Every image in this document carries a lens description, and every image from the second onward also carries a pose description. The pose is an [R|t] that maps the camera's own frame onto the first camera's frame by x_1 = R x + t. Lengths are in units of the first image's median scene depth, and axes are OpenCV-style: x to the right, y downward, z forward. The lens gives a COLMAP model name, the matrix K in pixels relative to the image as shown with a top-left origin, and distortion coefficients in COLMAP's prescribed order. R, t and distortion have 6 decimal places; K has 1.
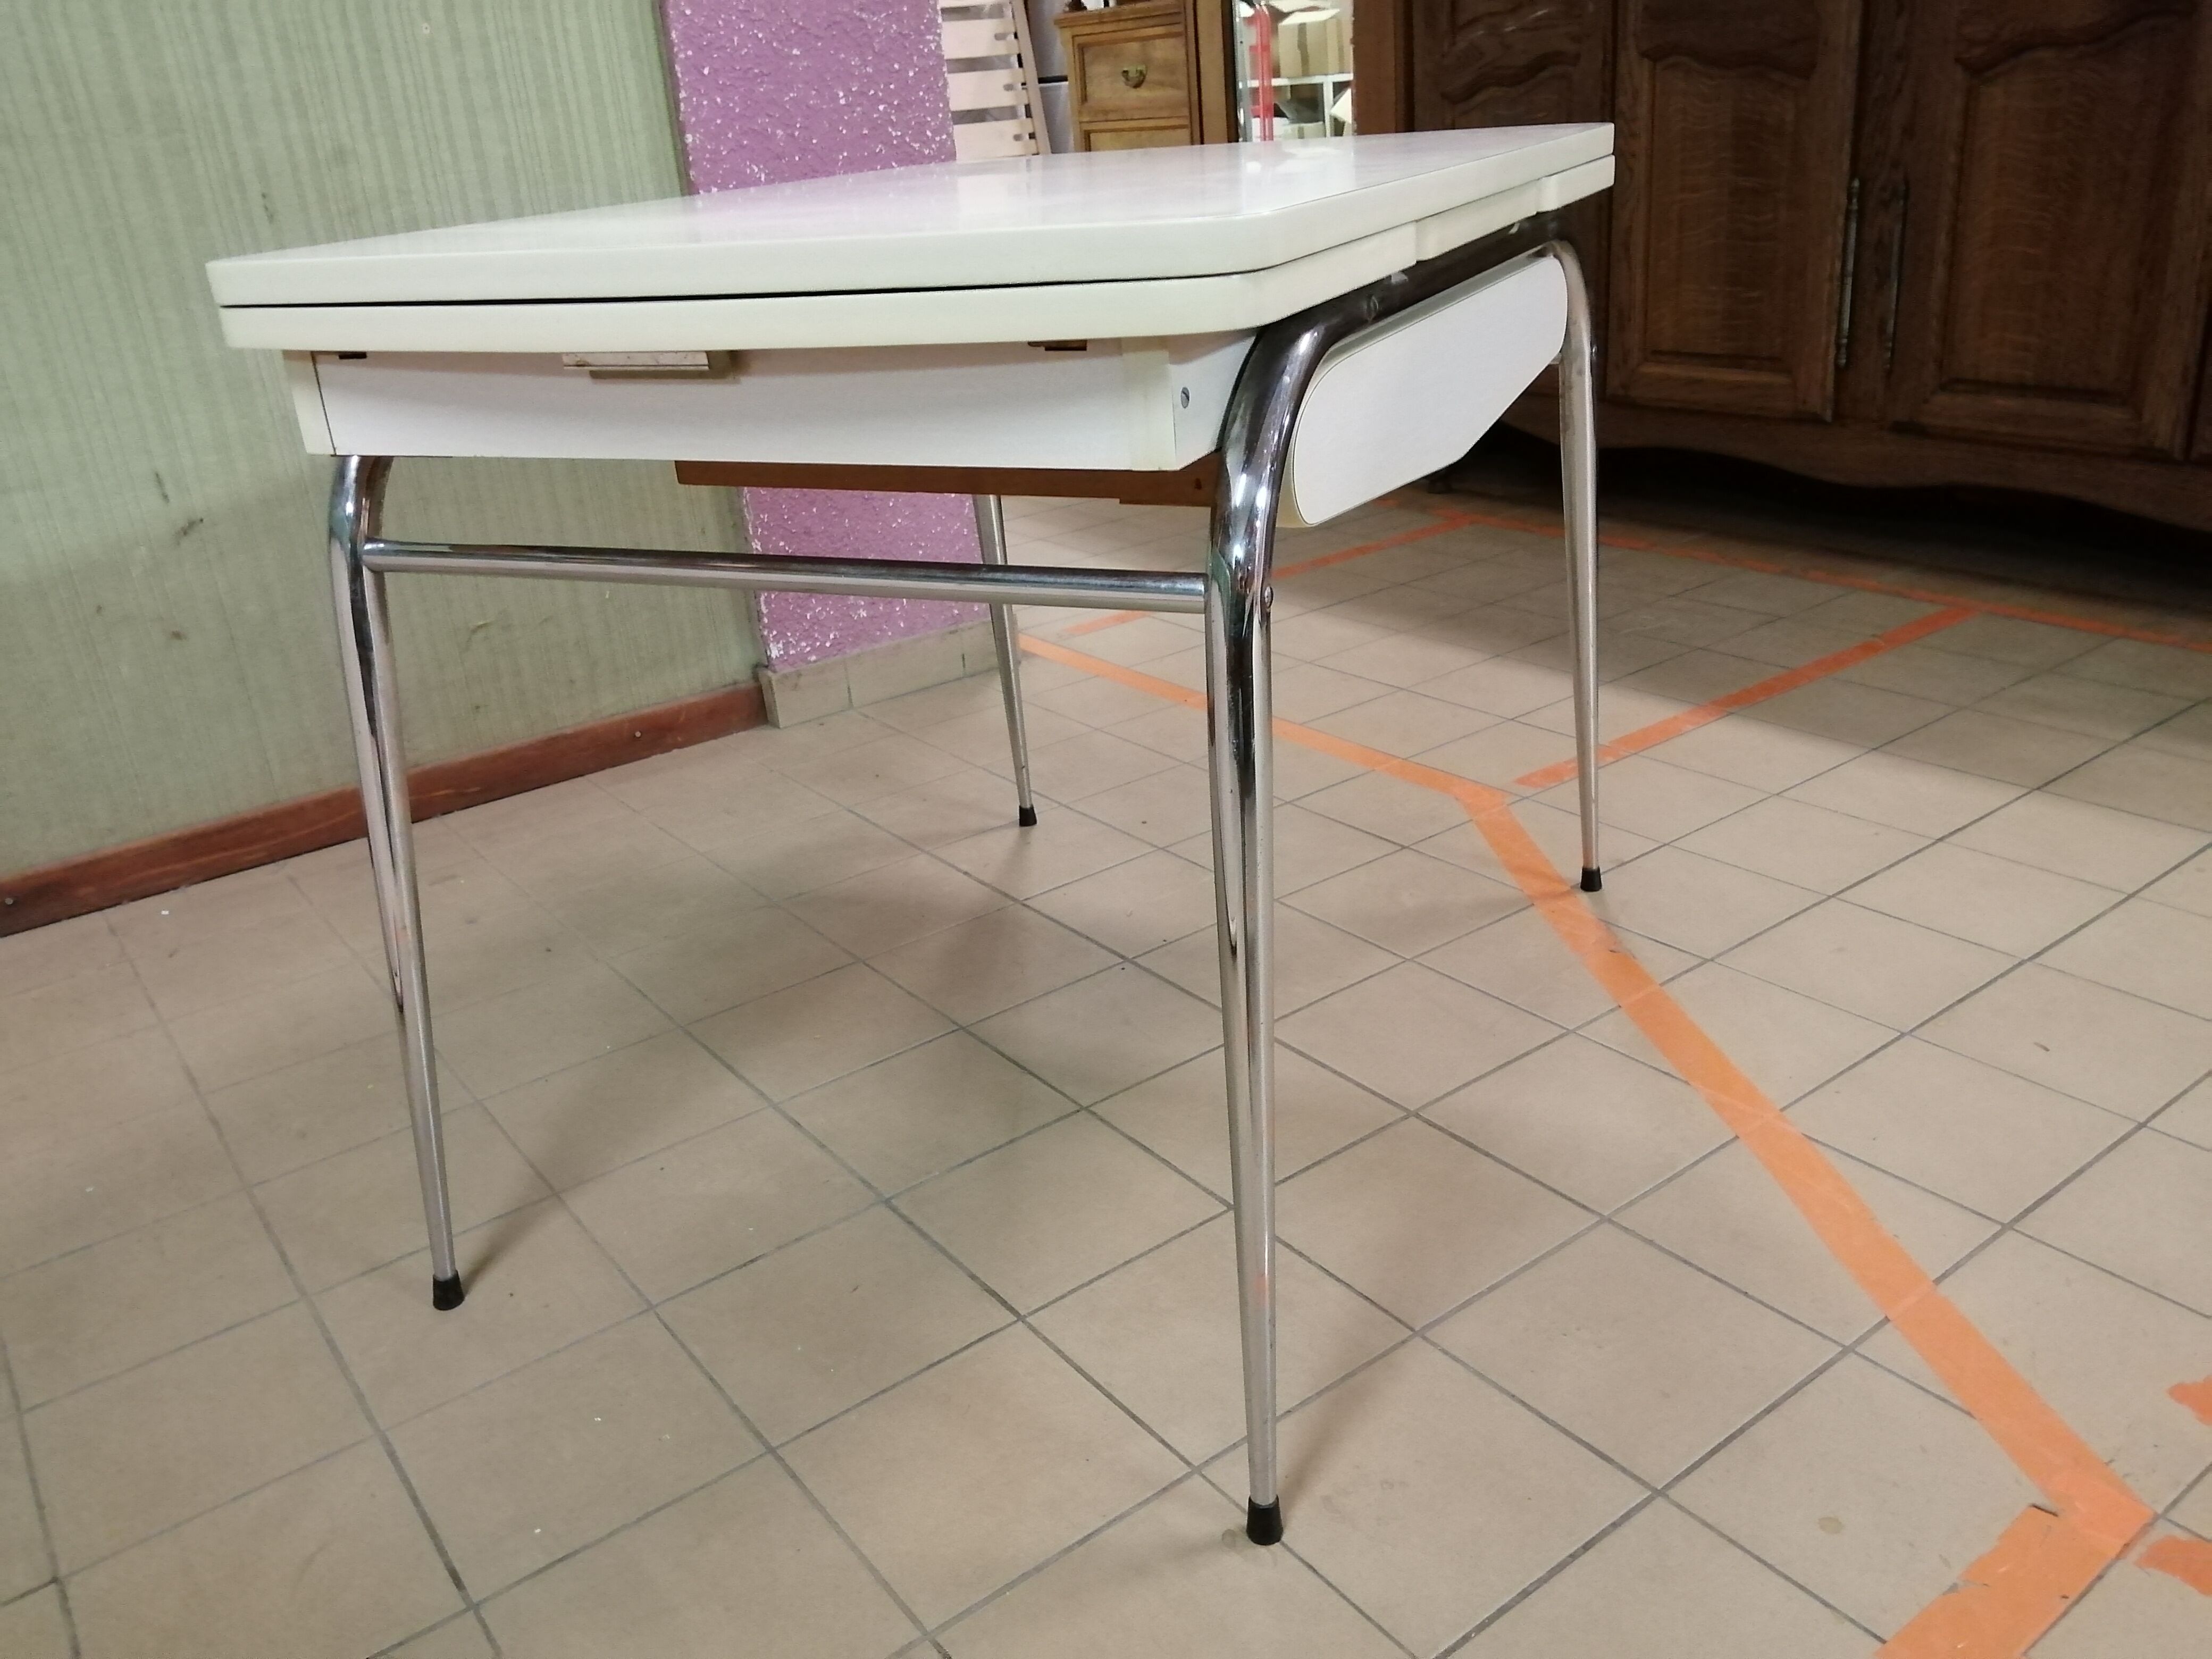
lens RADIAL K [[1748.8, 0, 1106.0], [0, 1748.8, 829.5], [0, 0, 1]] dist [-0.022204, -0.000056]
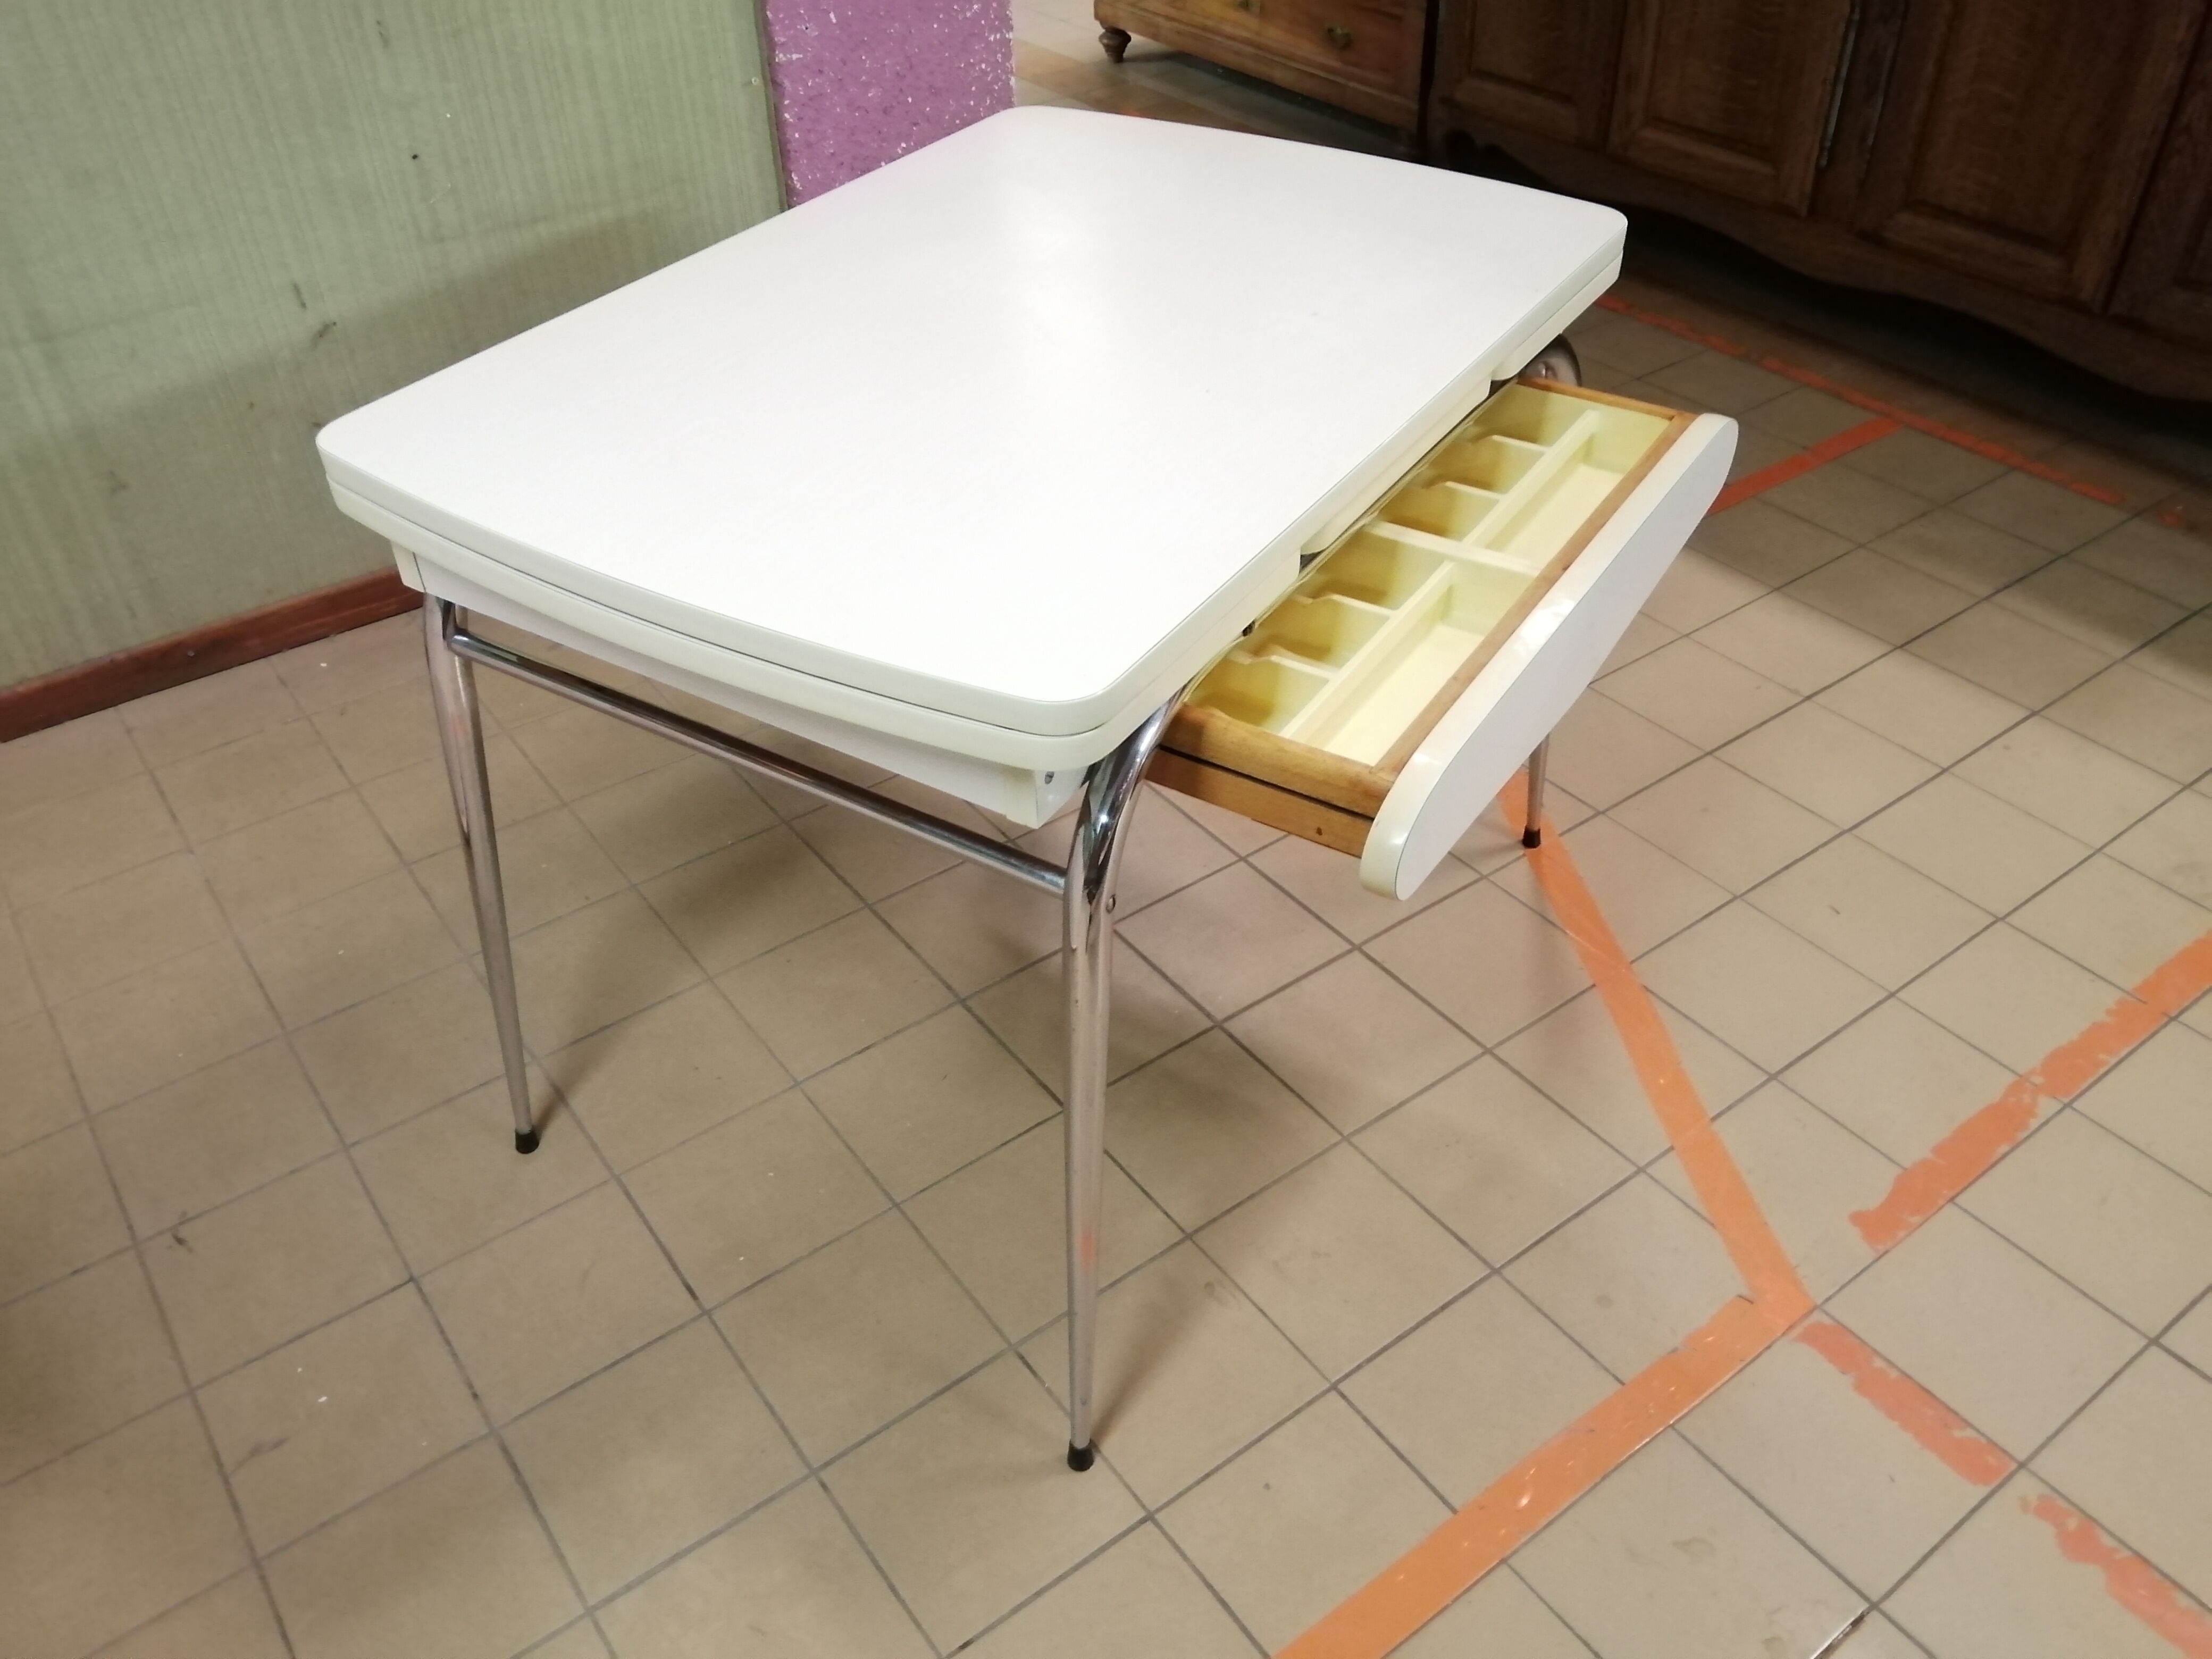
lens RADIAL K [[1728.3, 0, 1106.0], [0, 1728.3, 829.5], [0, 0, 1]] dist [0.005217, -0.041531]
pose [[0.998460, 0.045847, 0.031243, -0.042892], [-0.052614, 0.961123, 0.271061, -0.192106], [-0.017601, -0.272288, 0.962055, -0.169368]]
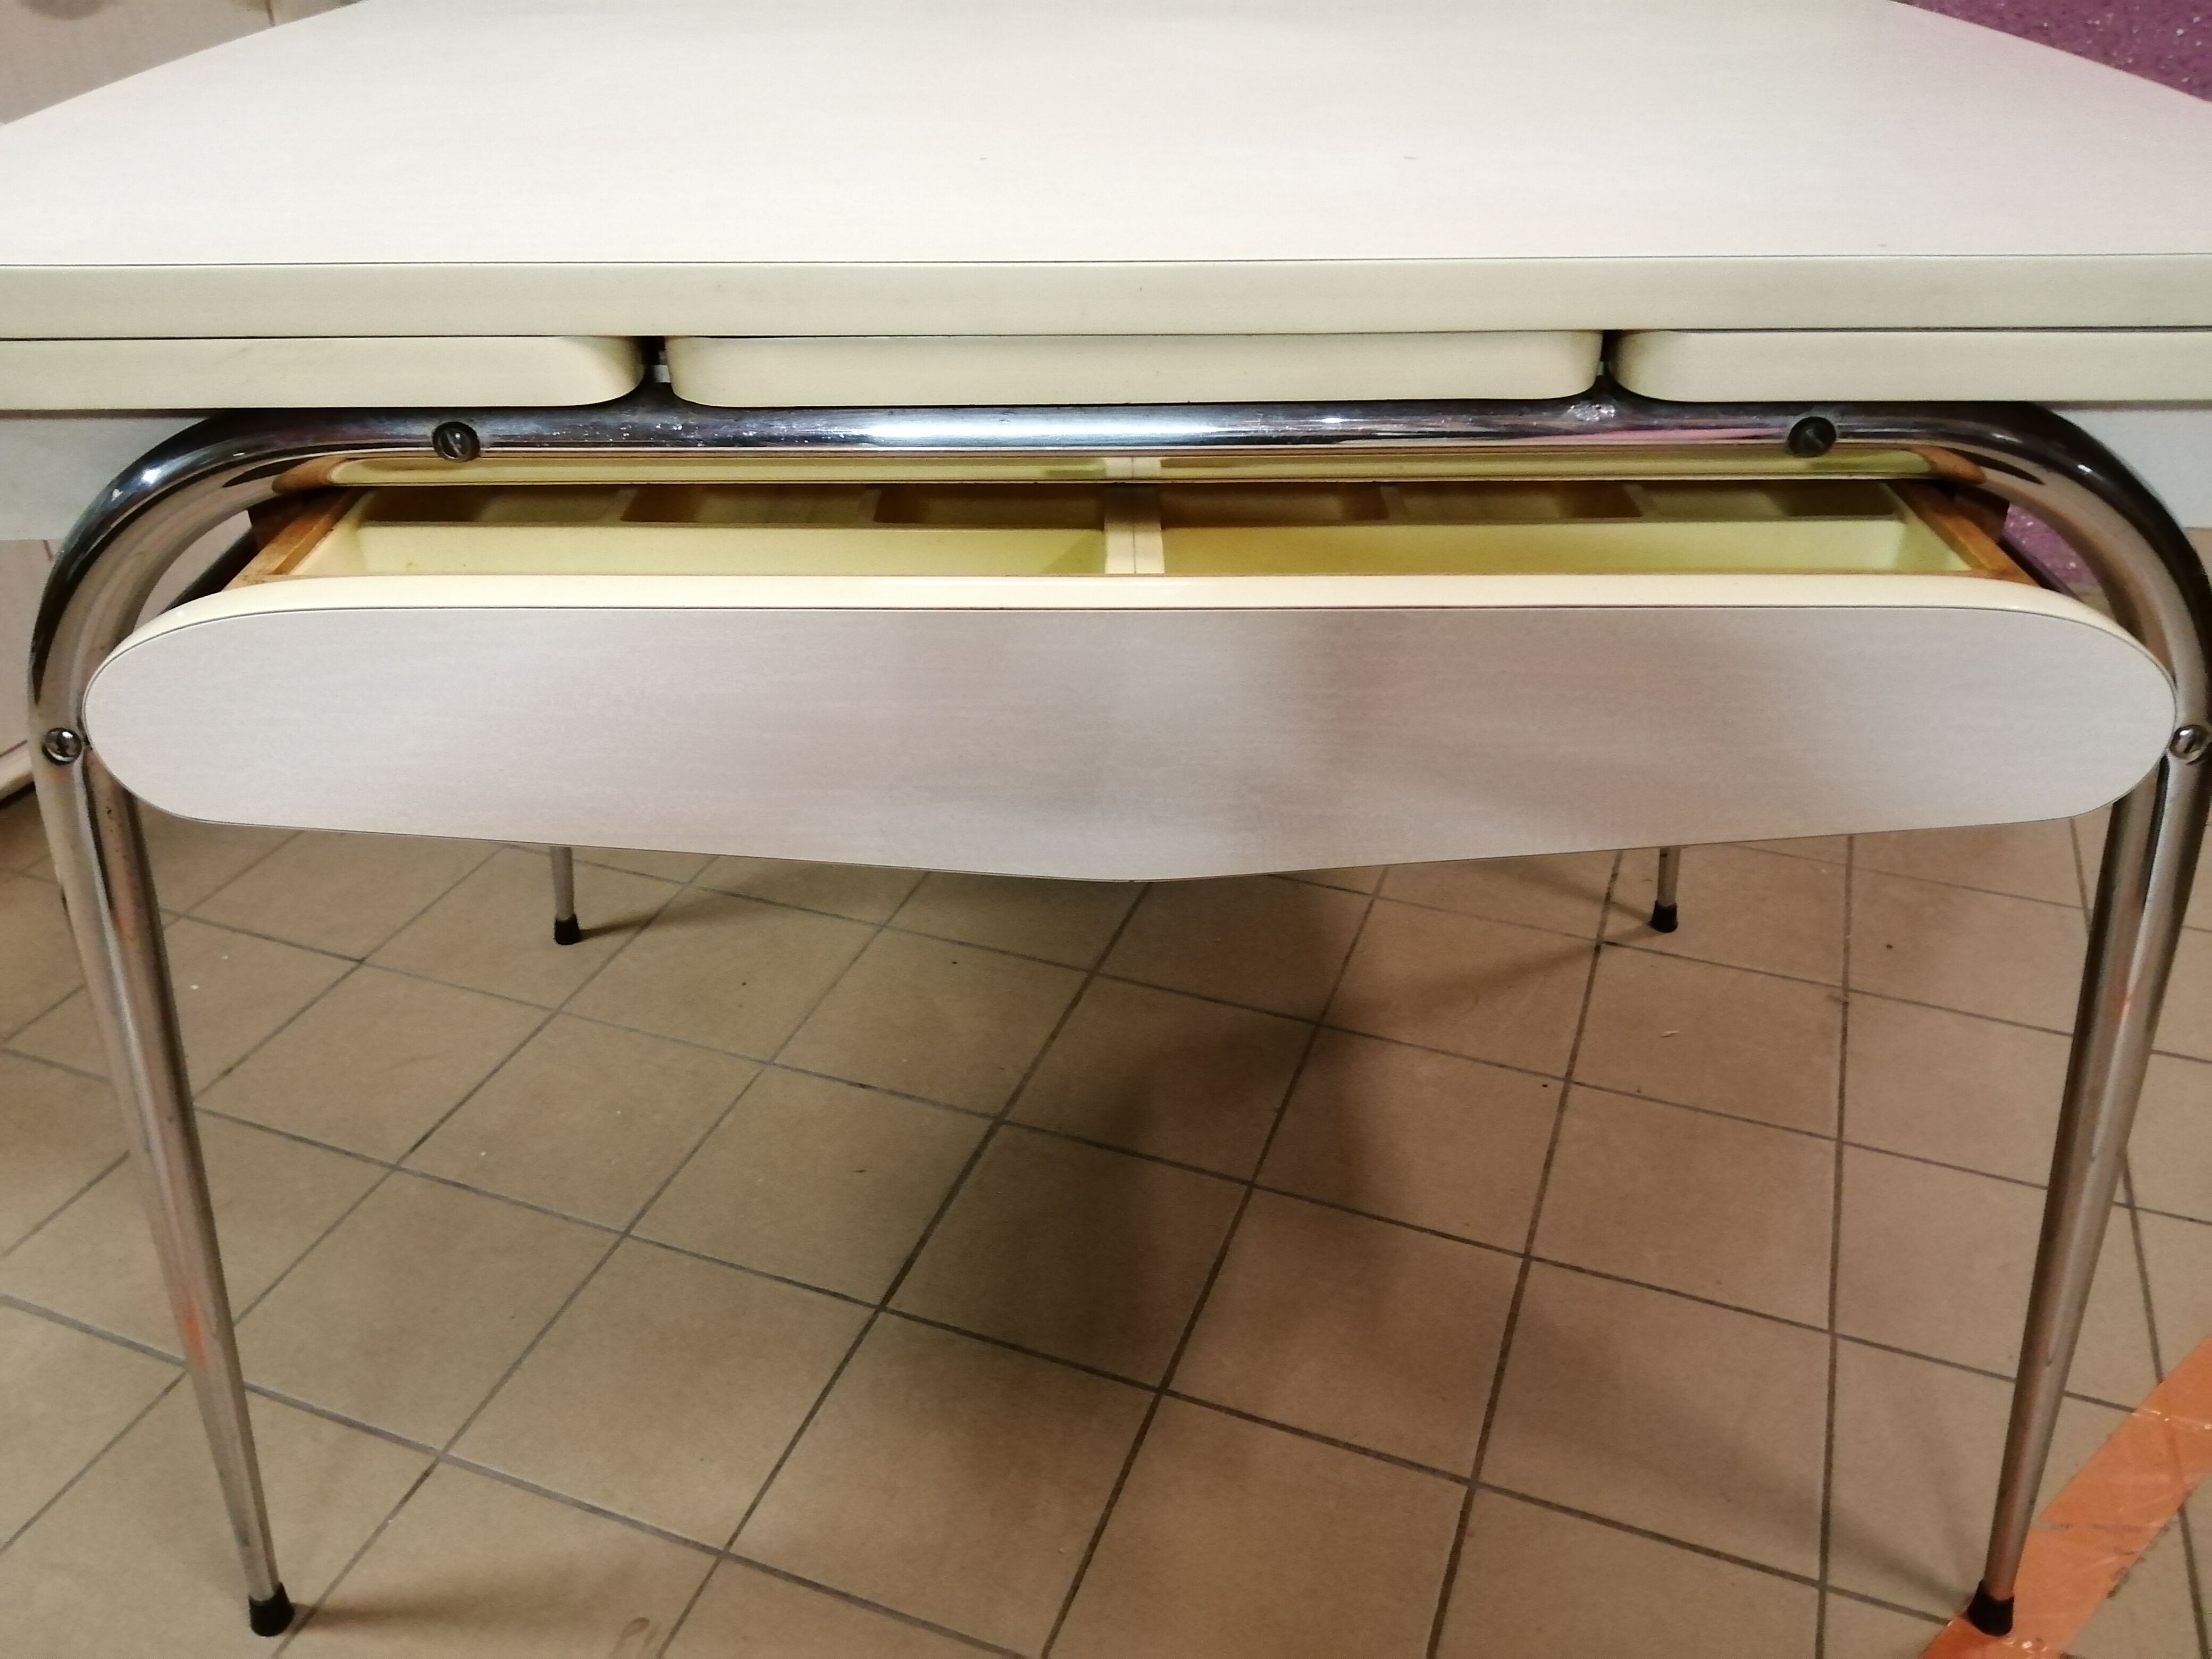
lens RADIAL K [[1683.2, 0, 1104.6], [0, 1683.2, 858.3], [0, 0, 1]] dist [-0.004369, -0.007066]
pose [[0.543996, 0.522929, -0.656211, 0.299116], [-0.353357, 0.852096, 0.386097, -0.197511], [0.761056, 0.021842, 0.648318, 0.302788]]
